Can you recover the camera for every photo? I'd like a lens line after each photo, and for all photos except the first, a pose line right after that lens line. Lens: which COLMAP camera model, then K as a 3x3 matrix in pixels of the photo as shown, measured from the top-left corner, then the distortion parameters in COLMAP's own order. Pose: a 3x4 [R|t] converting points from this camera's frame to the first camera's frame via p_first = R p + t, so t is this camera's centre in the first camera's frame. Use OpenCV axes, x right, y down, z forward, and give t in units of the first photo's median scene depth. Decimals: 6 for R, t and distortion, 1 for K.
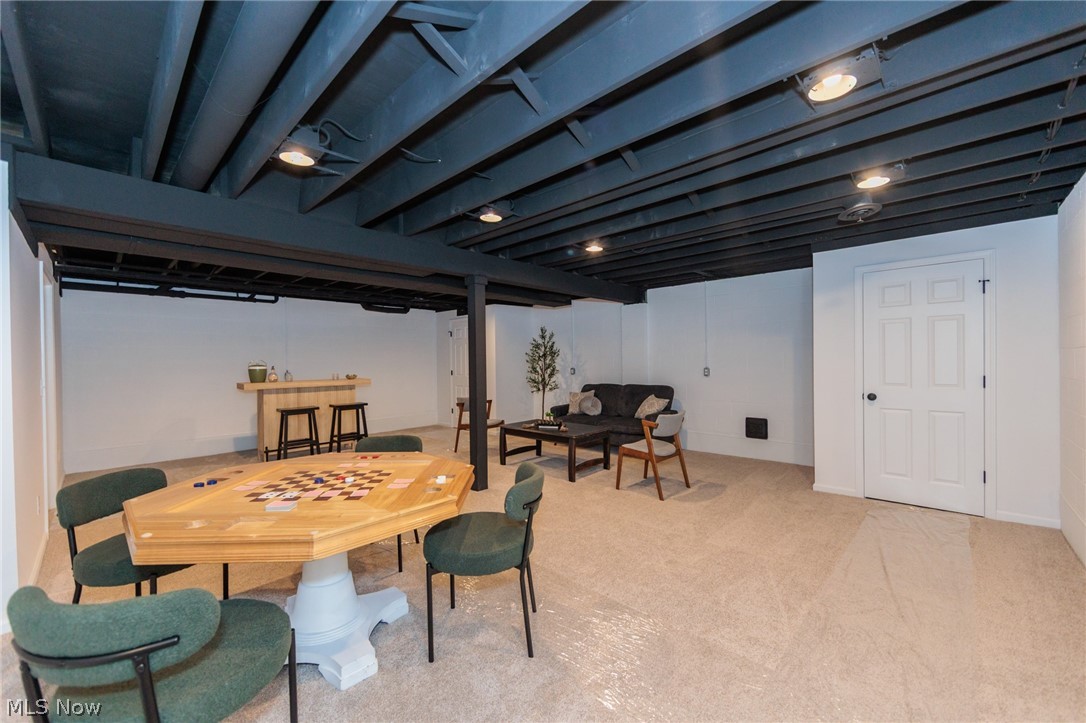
lens RADIAL K [[425.3, 0, 548.6], [0, 425.3, 365.0], [0, 0, 1]] dist [-0.001972, -0.000113]
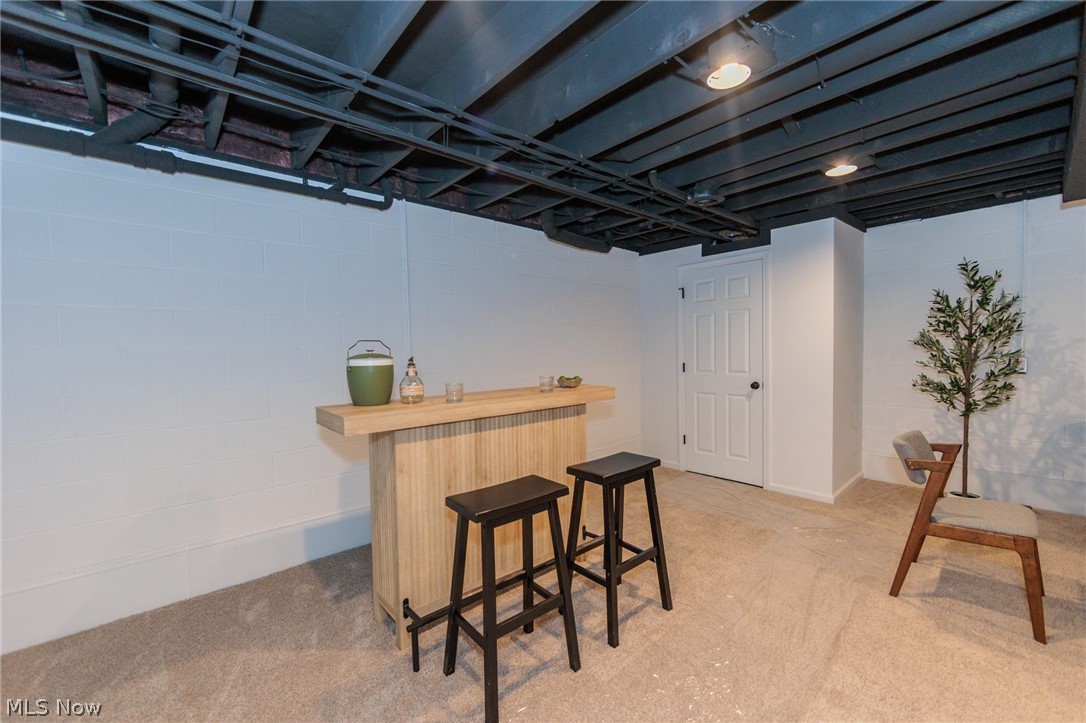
lens RADIAL K [[425.3, 0, 548.6], [0, 425.3, 365.0], [0, 0, 1]] dist [-0.001972, -0.000113]
pose [[0.997279, 0.001075, -0.073708, -0.490959], [0.001650, 0.999318, 0.036900, -0.004347], [0.073698, -0.036922, 0.996597, 0.632936]]
